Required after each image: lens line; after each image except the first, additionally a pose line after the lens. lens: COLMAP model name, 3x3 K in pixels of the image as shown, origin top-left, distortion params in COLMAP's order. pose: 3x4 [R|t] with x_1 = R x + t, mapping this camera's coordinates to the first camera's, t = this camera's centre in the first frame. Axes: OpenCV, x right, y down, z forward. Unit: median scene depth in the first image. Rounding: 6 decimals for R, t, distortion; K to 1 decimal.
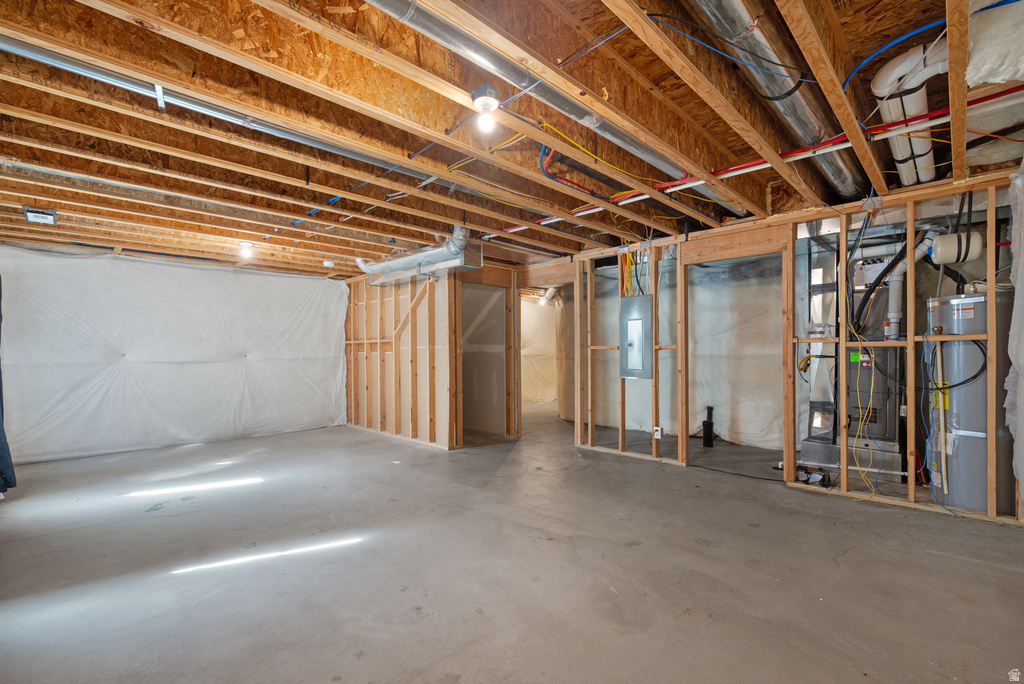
lens RADIAL K [[468.9, 0, 508.2], [0, 468.9, 349.6], [0, 0, 1]] dist [0.001970, -0.000366]
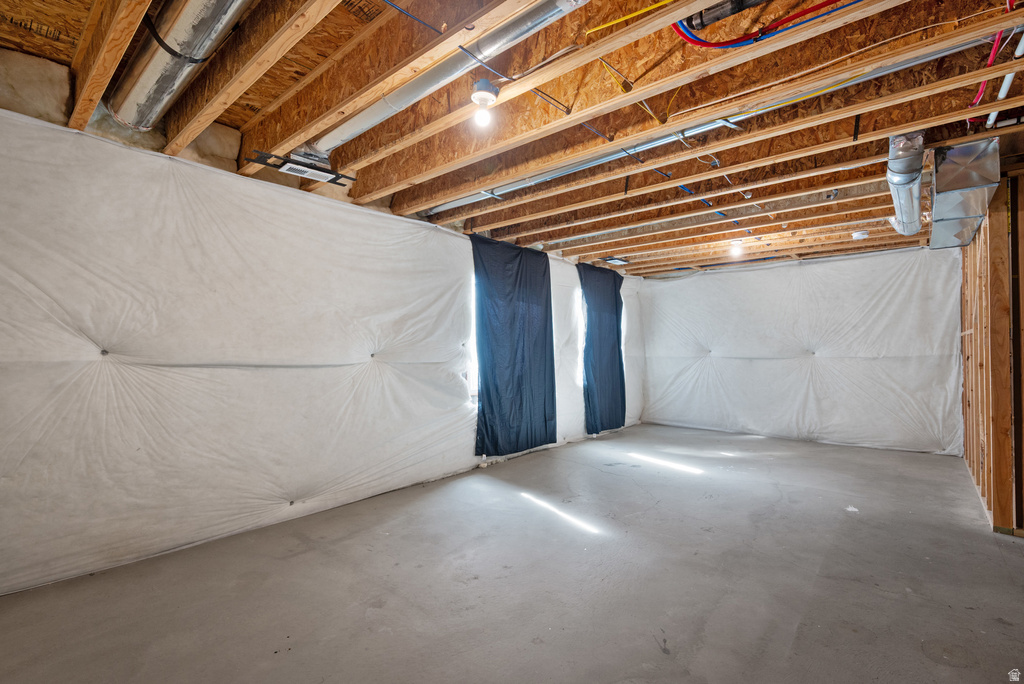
lens RADIAL K [[468.9, 0, 508.6], [0, 468.9, 340.3], [0, 0, 1]] dist [0.001970, -0.000366]
pose [[0.059473, -0.016913, -0.998087, 0.414546], [0.006088, 0.999844, -0.016580, -0.000153], [0.998211, -0.005090, 0.059567, 0.442417]]
